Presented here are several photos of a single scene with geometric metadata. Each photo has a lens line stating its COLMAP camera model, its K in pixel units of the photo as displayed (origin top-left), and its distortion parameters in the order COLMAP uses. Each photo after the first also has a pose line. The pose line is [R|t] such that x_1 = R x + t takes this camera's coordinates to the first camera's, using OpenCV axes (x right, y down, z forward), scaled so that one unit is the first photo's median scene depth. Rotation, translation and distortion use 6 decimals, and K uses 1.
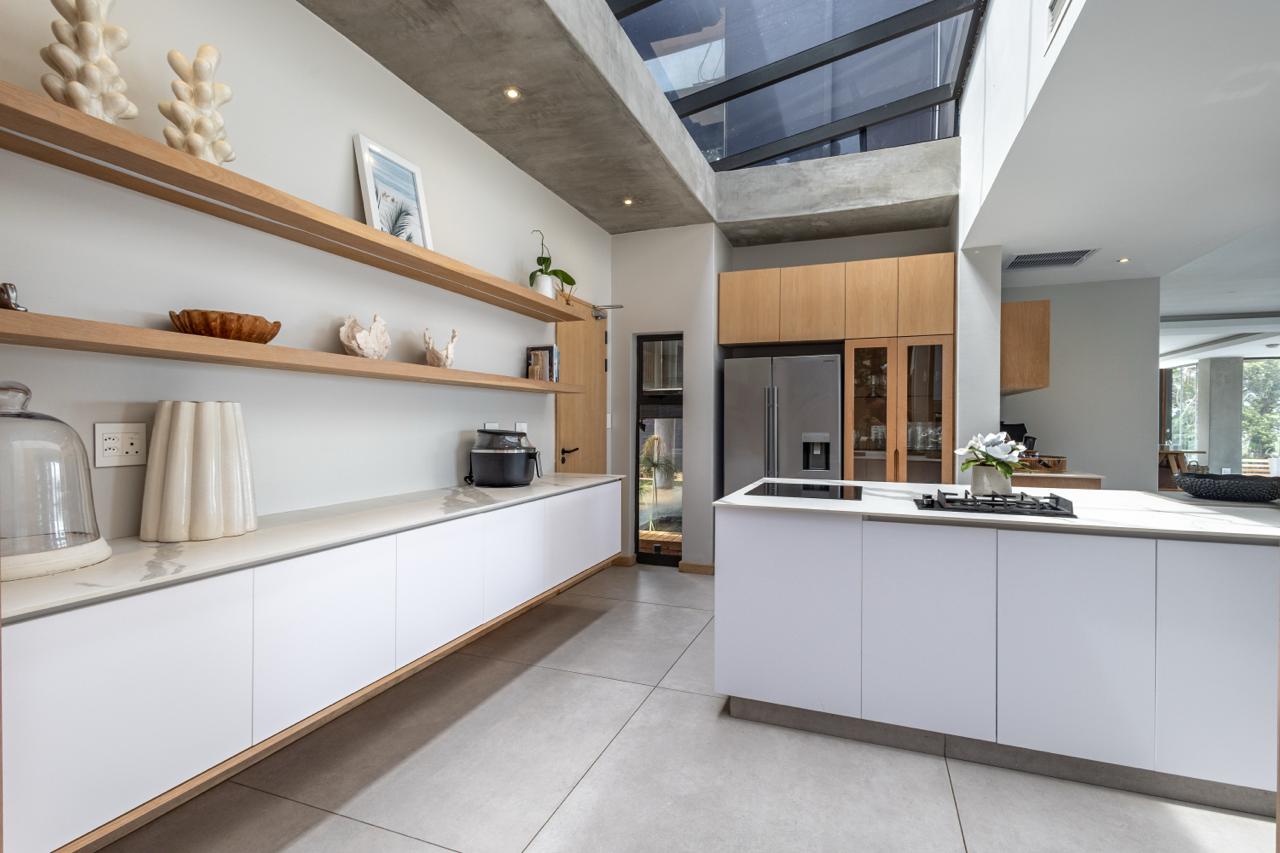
lens RADIAL K [[589.6, 0, 639.2], [0, 589.6, 429.0], [0, 0, 1]] dist [0.019065, 0.000429]
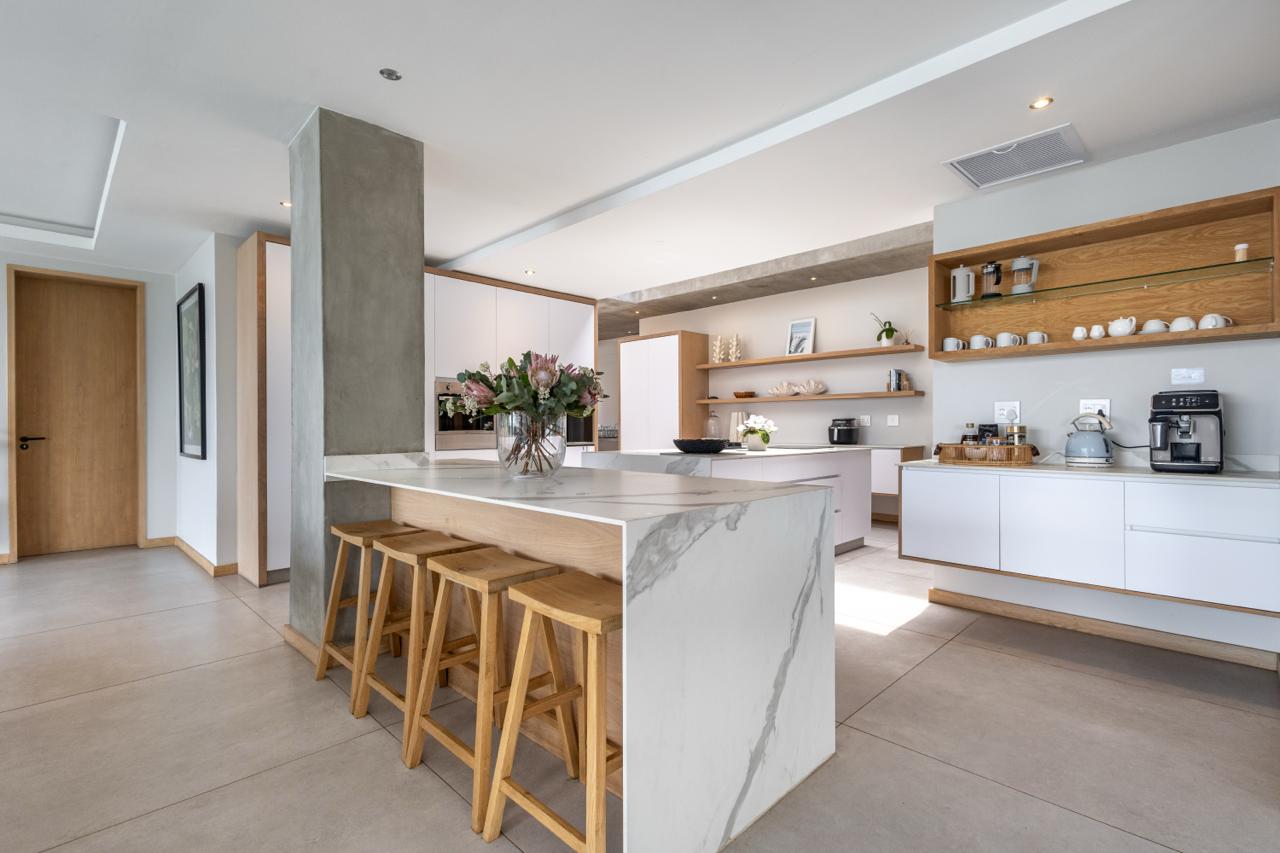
lens RADIAL K [[589.6, 0, 640.2], [0, 589.6, 429.6], [0, 0, 1]] dist [0.019065, 0.000429]
pose [[-0.403159, -0.000209, -0.915130, 1.545963], [-0.004138, 0.999990, 0.001594, 0.031068], [0.915121, 0.004429, -0.403156, 0.909553]]
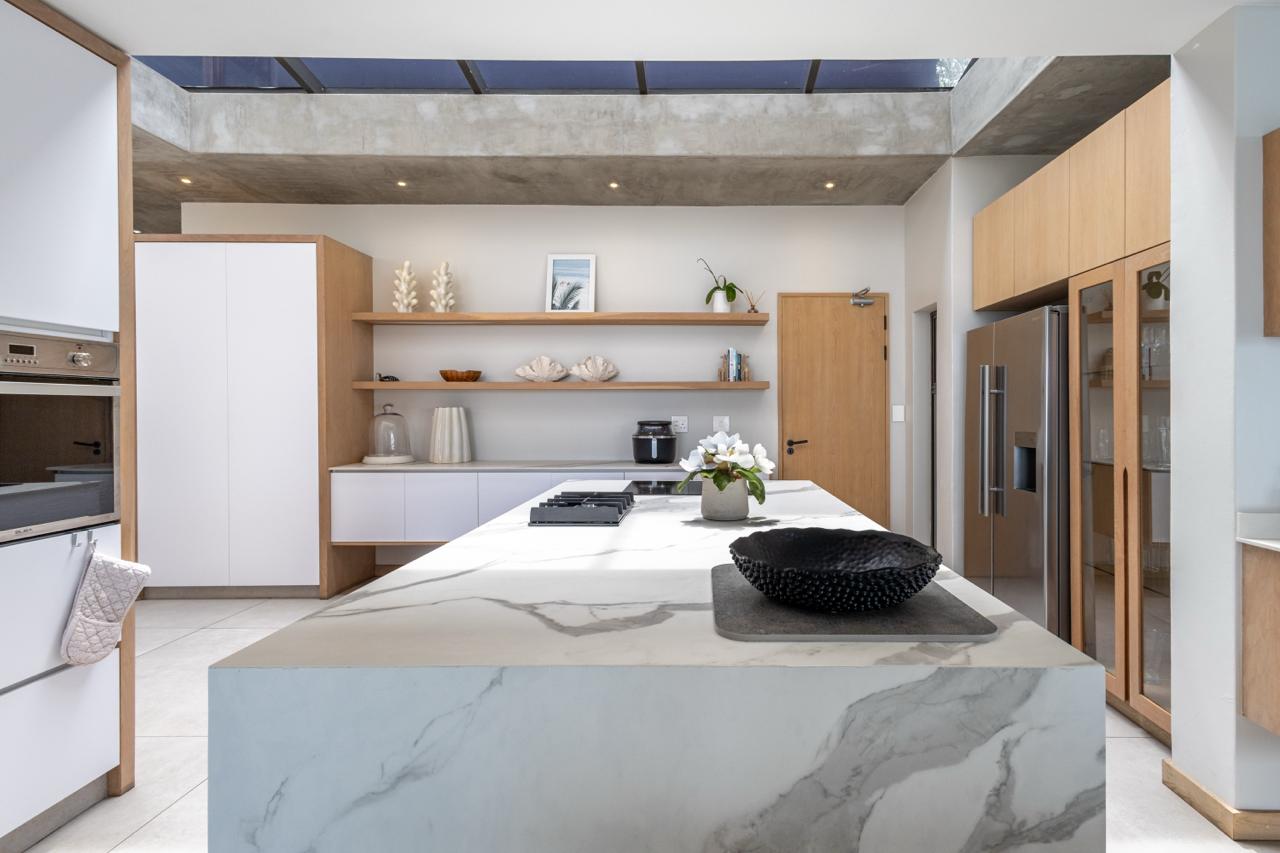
lens RADIAL K [[589.6, 0, 654.9], [0, 589.6, 409.7], [0, 0, 1]] dist [0.019065, 0.000429]
pose [[0.360364, -0.005495, -0.932796, 0.772391], [-0.002994, 0.999971, -0.007047, -0.012675], [0.932807, 0.005333, 0.360337, 0.396798]]
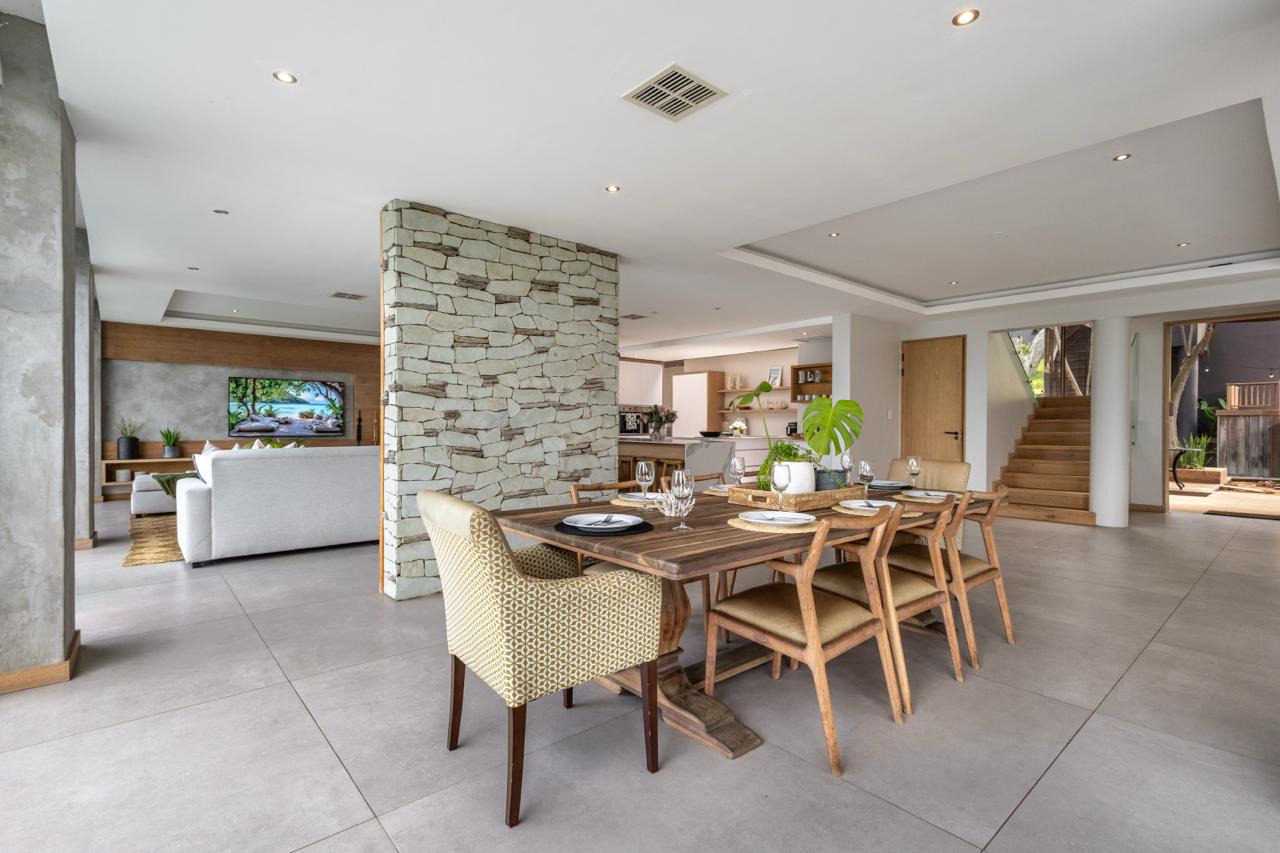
lens RADIAL K [[589.6, 0, 639.2], [0, 589.6, 430.5], [0, 0, 1]] dist [0.019065, 0.000429]
pose [[-0.458777, 0.001579, -0.888550, 2.904678], [-0.006608, 0.999965, 0.005189, 0.033504], [0.888527, 0.008252, -0.458750, 1.451433]]
